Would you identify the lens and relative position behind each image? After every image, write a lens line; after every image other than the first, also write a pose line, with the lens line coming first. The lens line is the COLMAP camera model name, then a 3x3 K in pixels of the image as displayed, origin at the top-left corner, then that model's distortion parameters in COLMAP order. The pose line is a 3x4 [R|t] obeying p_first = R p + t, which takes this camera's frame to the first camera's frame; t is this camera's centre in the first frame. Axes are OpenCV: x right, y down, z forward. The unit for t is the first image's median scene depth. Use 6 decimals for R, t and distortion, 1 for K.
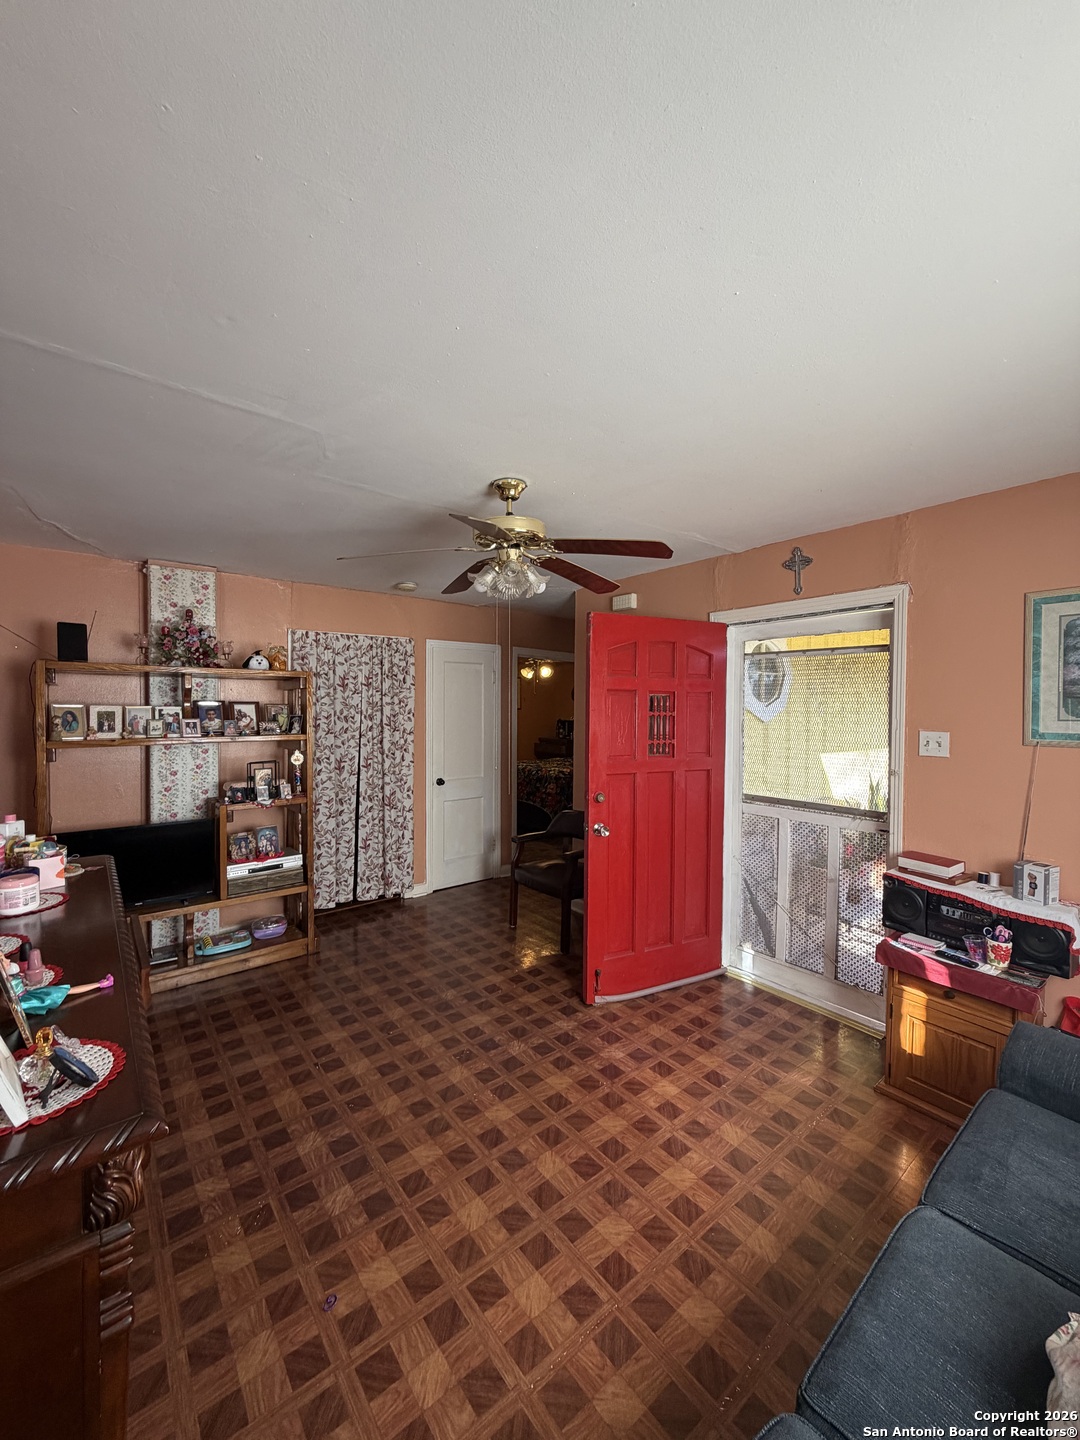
lens RADIAL K [[574.5, 0, 540.0], [0, 574.5, 720.0], [0, 0, 1]] dist [-0.000768, 0.000373]
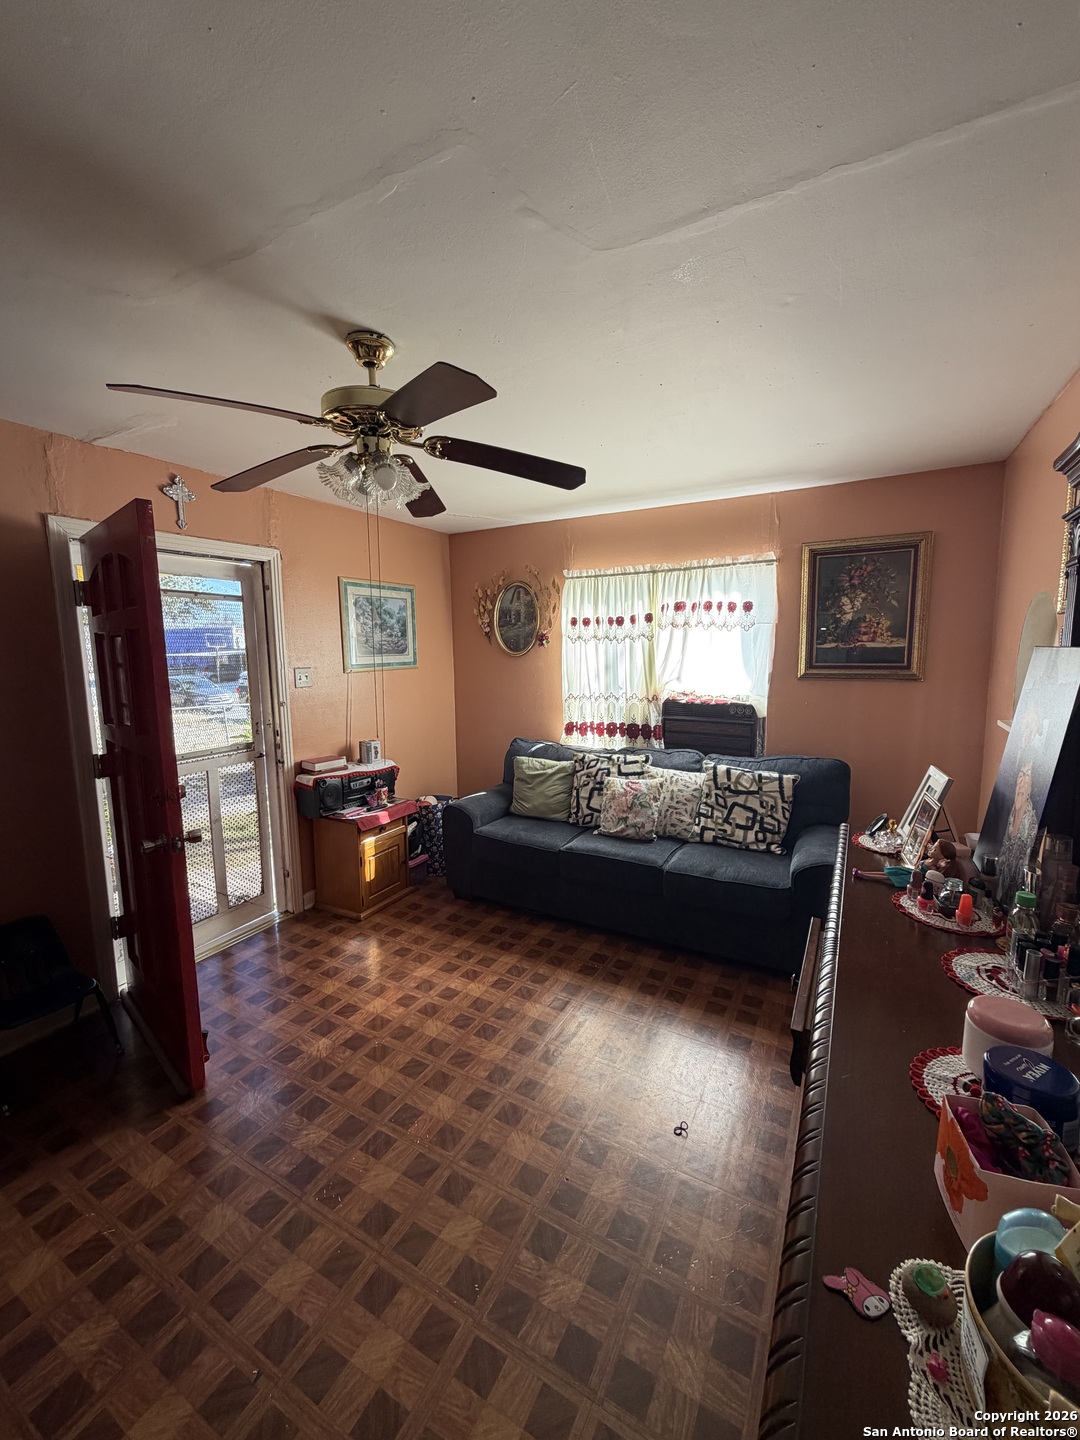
lens RADIAL K [[574.5, 0, 540.0], [0, 574.5, 720.0], [0, 0, 1]] dist [-0.000768, 0.000373]
pose [[-0.379970, -0.114110, 0.917933, -0.867644], [0.037899, 0.989608, 0.138708, -0.029403], [-0.924222, 0.087493, -0.371697, 1.123734]]
